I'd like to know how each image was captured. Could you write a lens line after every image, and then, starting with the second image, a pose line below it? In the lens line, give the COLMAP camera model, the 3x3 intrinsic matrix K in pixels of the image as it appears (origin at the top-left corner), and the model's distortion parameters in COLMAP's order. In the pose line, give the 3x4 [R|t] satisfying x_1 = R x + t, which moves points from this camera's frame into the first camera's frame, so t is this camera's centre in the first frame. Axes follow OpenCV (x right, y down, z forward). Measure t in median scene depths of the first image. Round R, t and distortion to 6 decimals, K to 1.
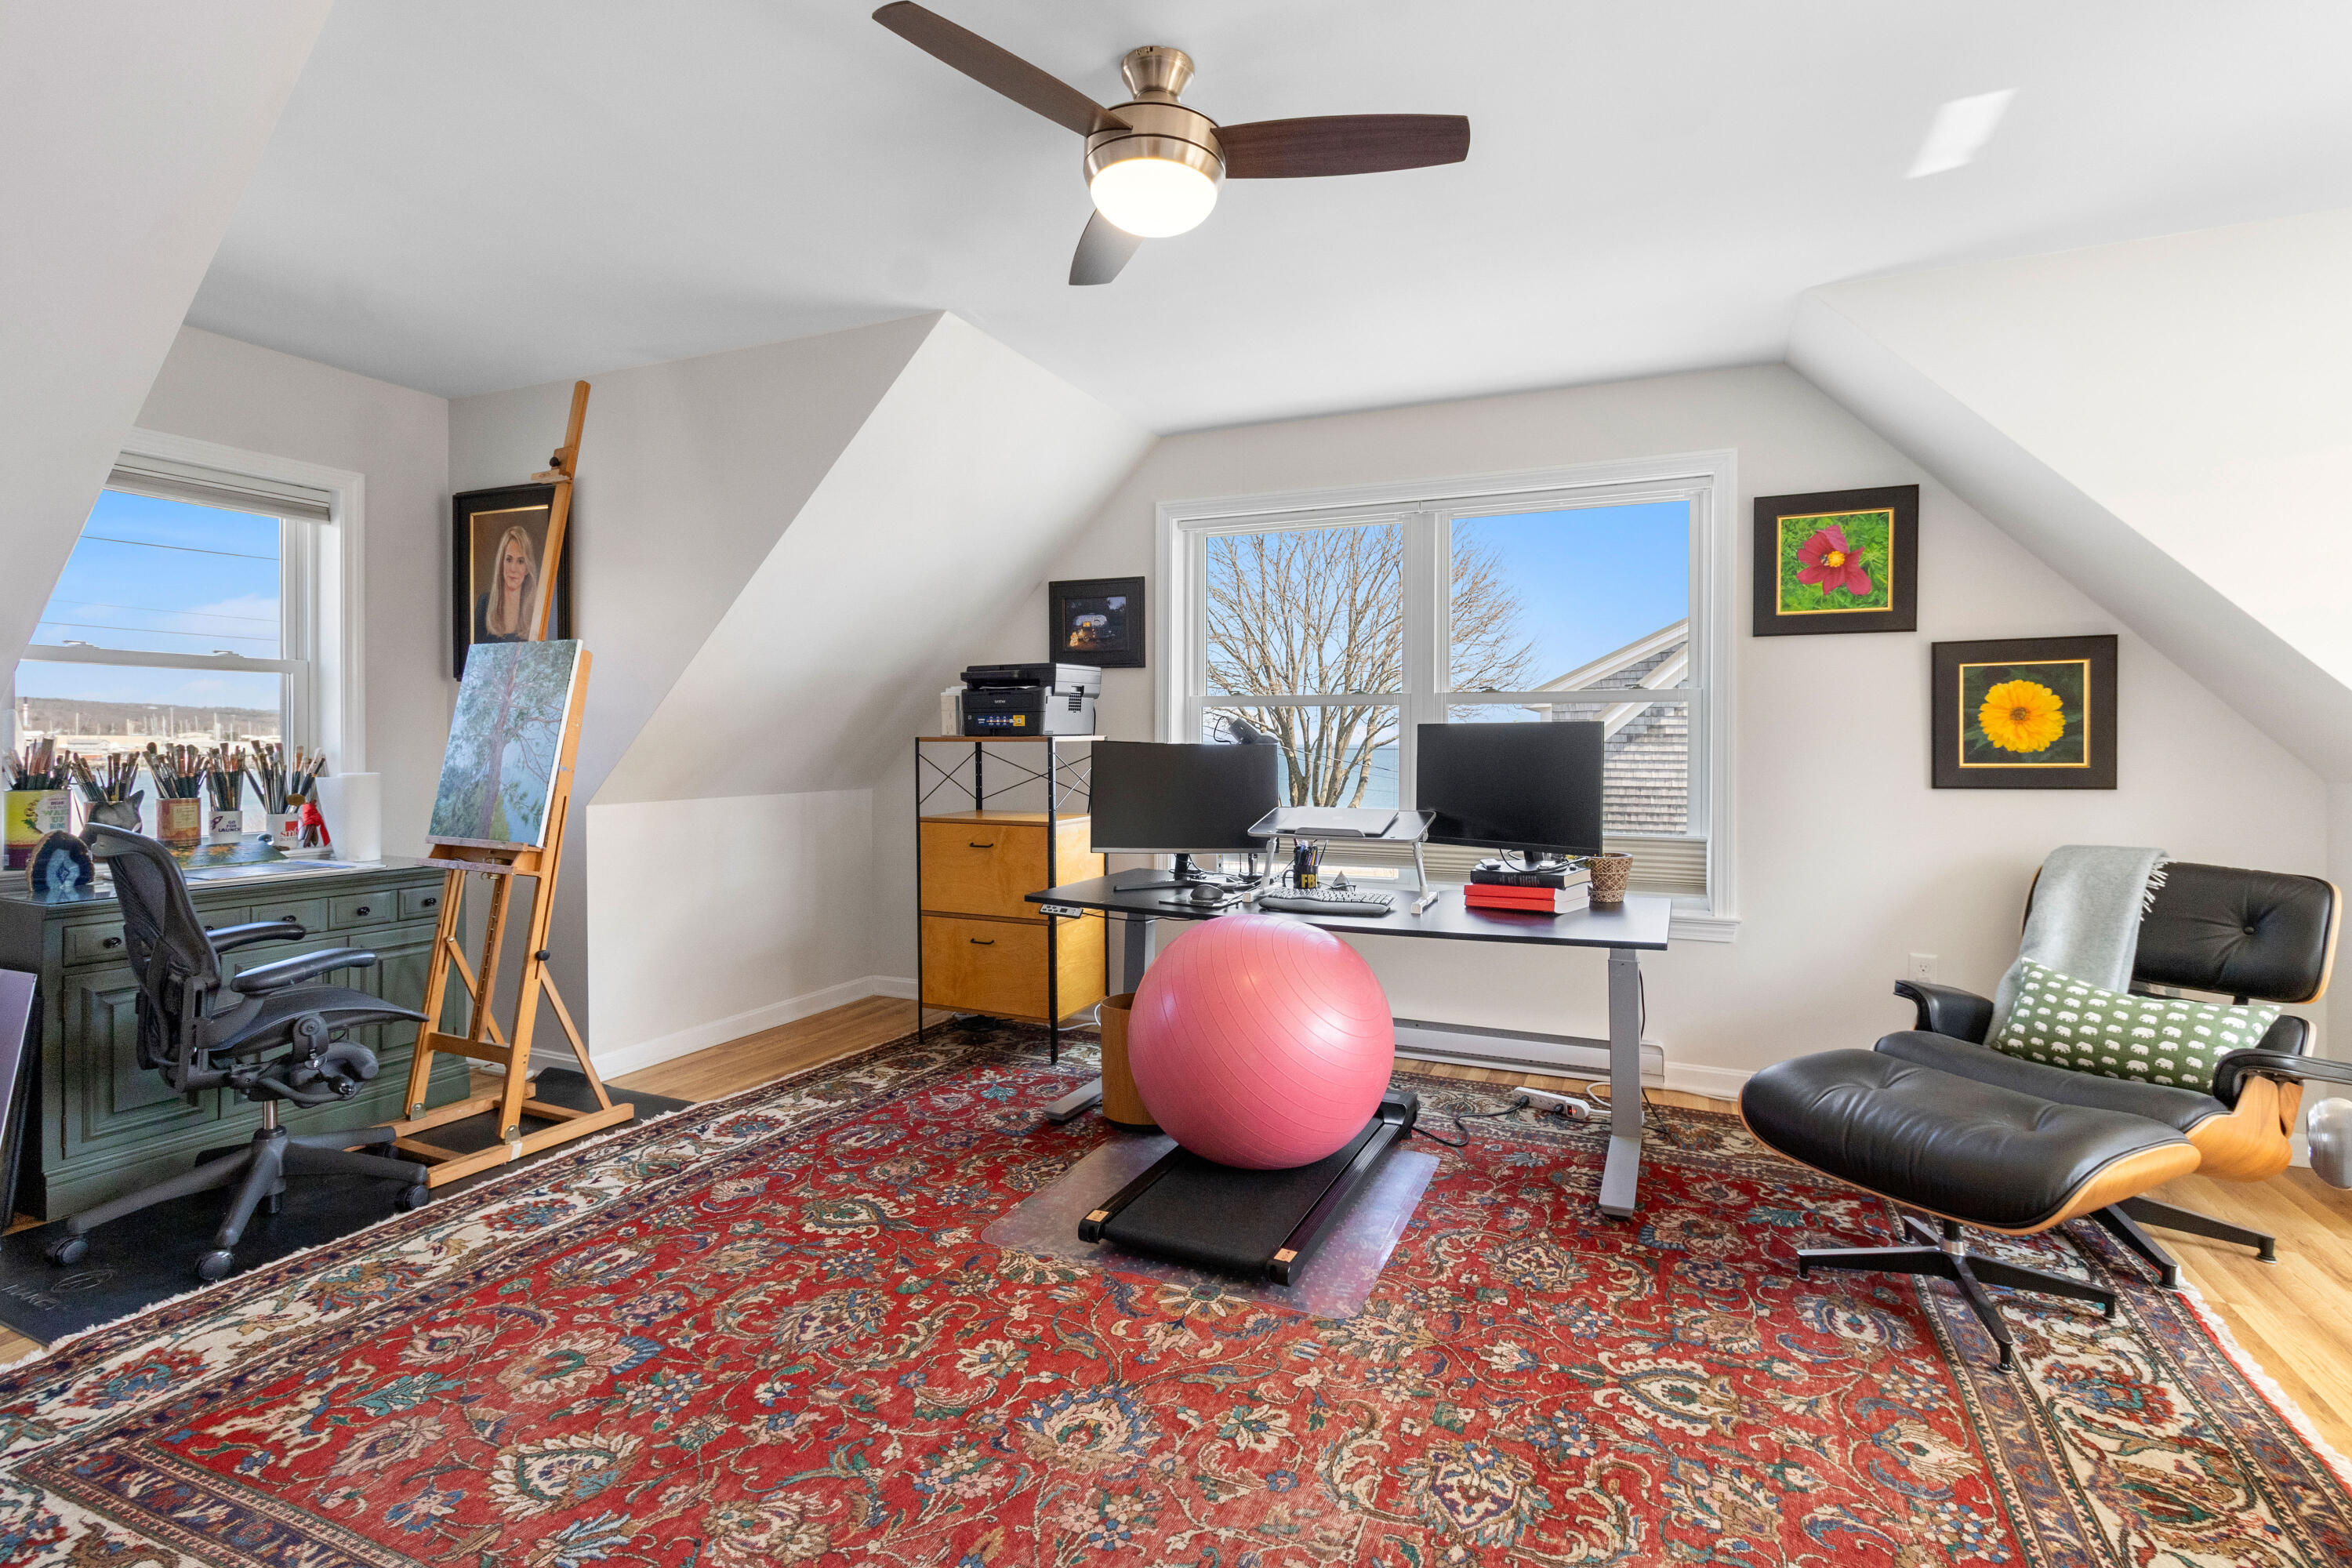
lens RADIAL K [[1119.0, 0, 1203.0], [0, 1119.0, 741.9], [0, 0, 1]] dist [0.005396, 0.000287]
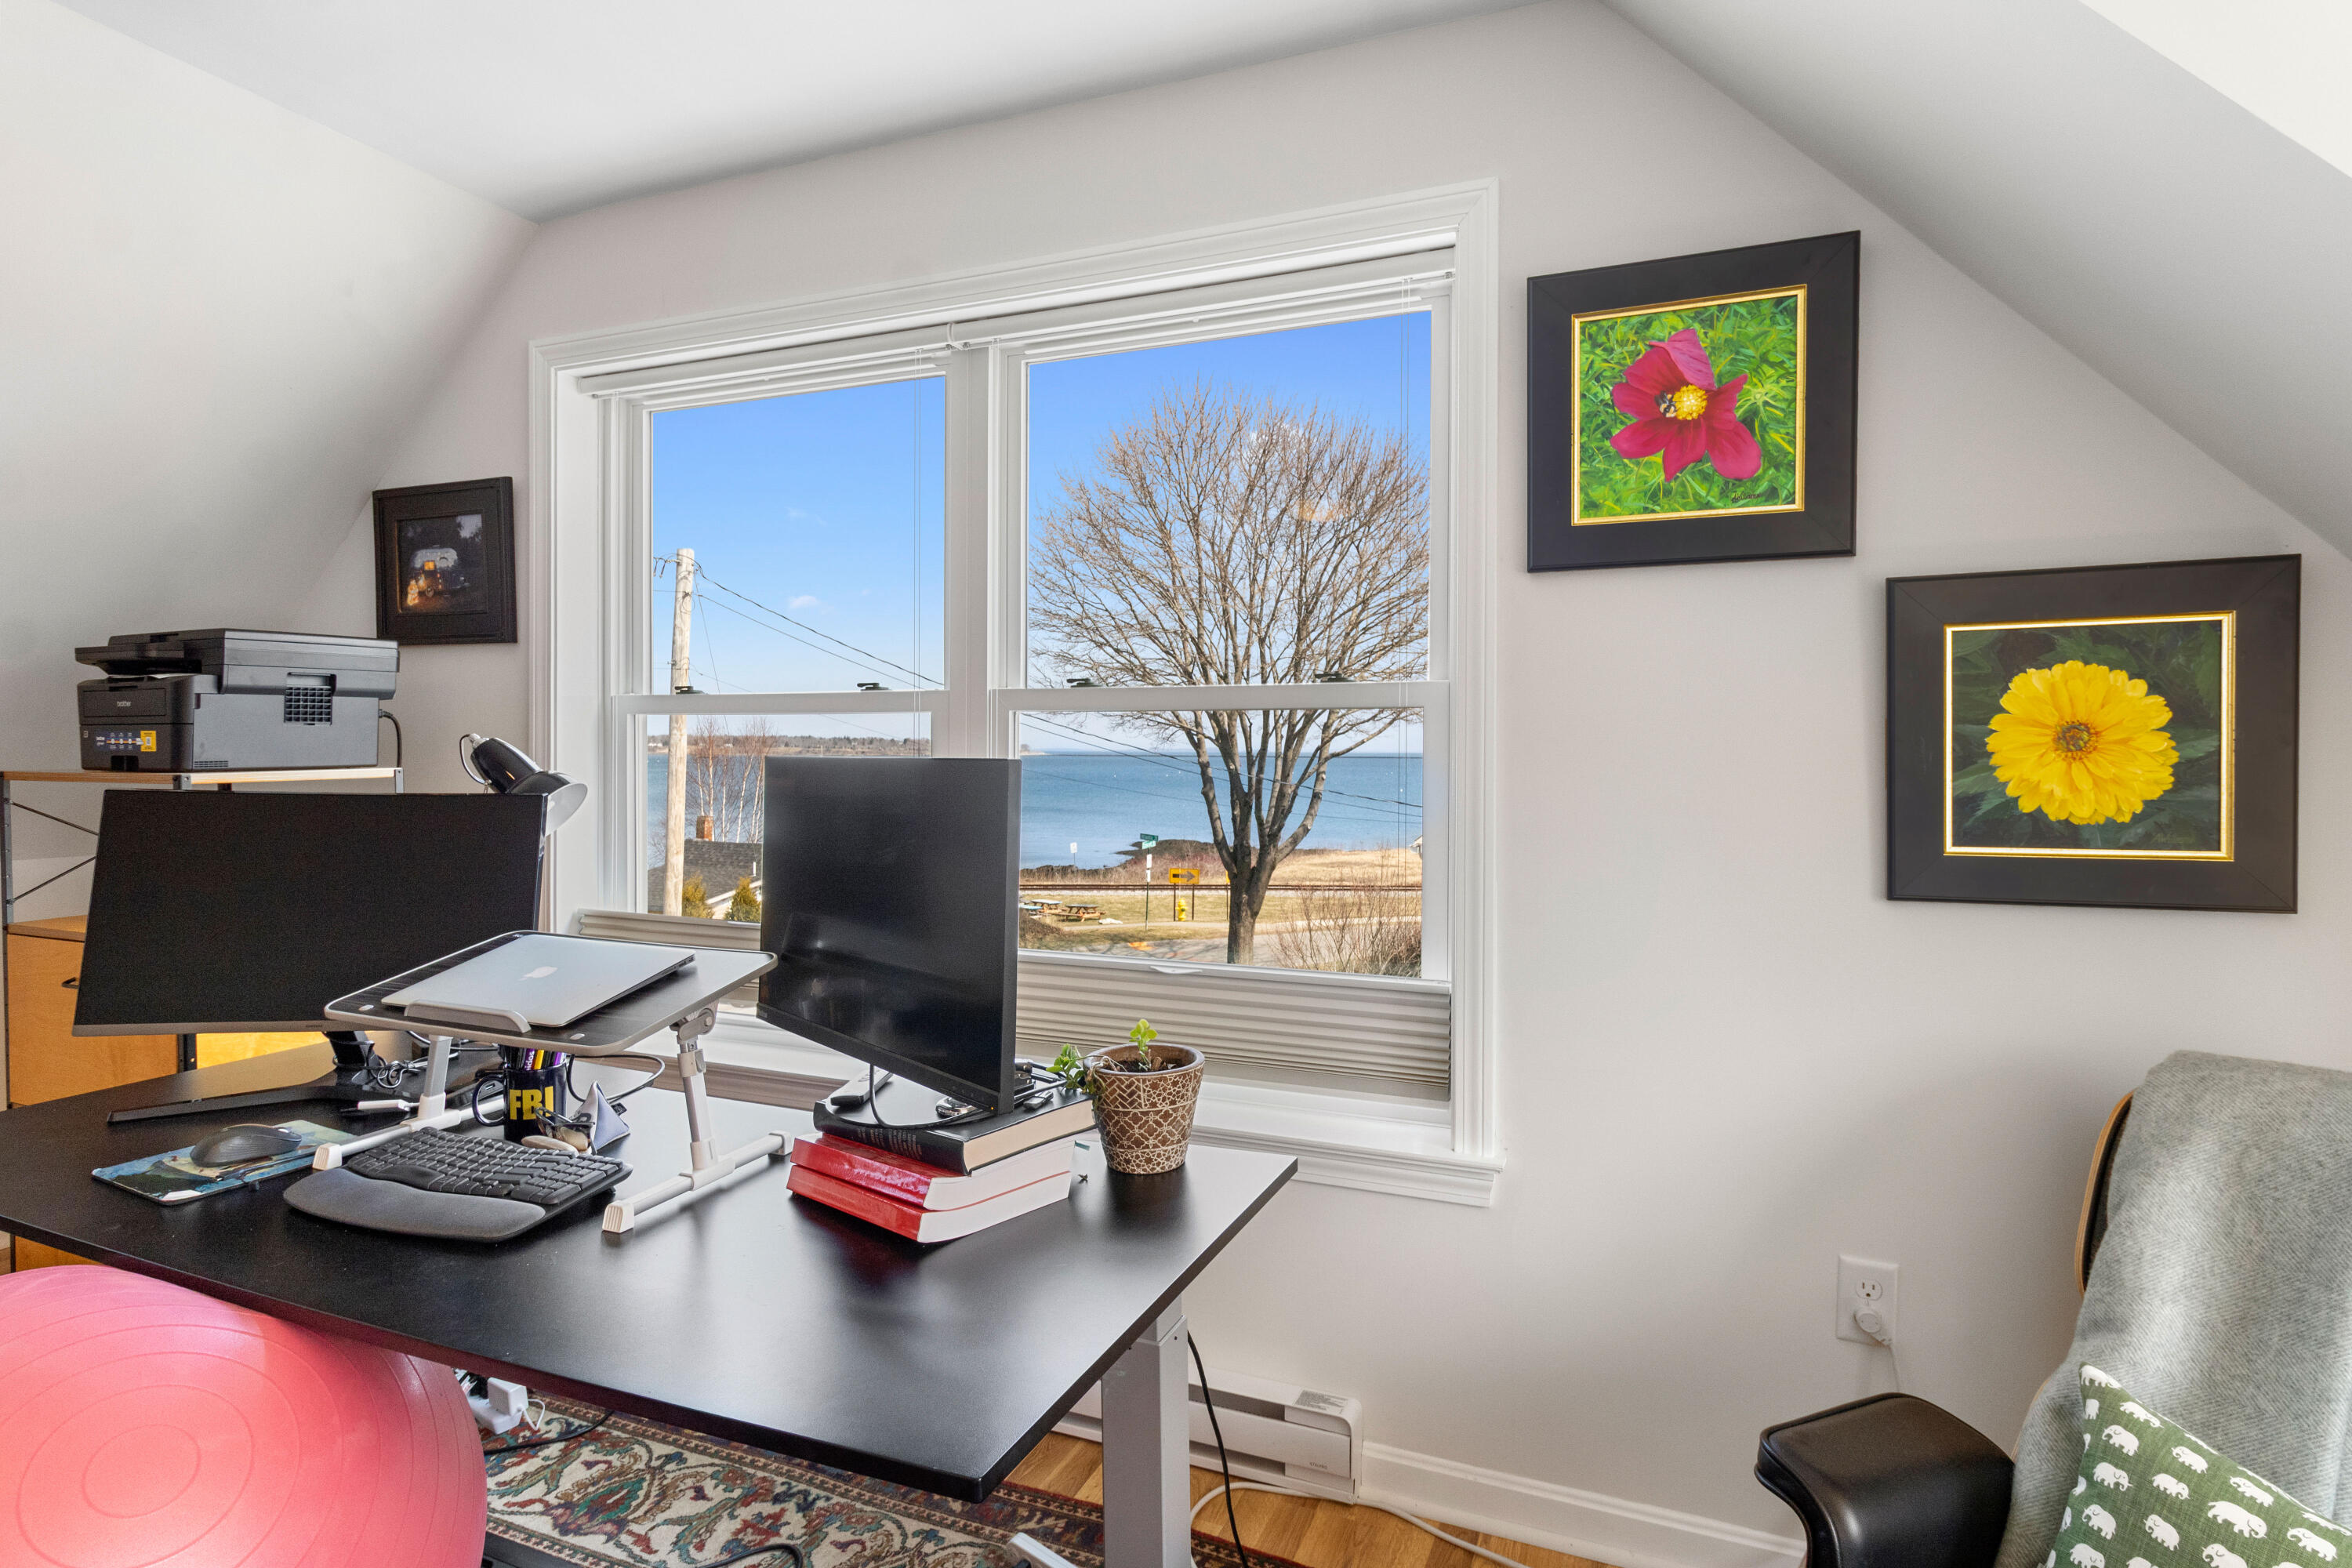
lens RADIAL K [[1230.7, 0, 1213.2], [0, 1230.7, 751.3], [0, 0, 1]] dist [0.005037, -0.000515]
pose [[0.999700, 0.001275, 0.024471, 0.371141], [-0.001335, 0.999996, 0.002429, -0.020038], [-0.024467, -0.002461, 0.999698, 0.515807]]
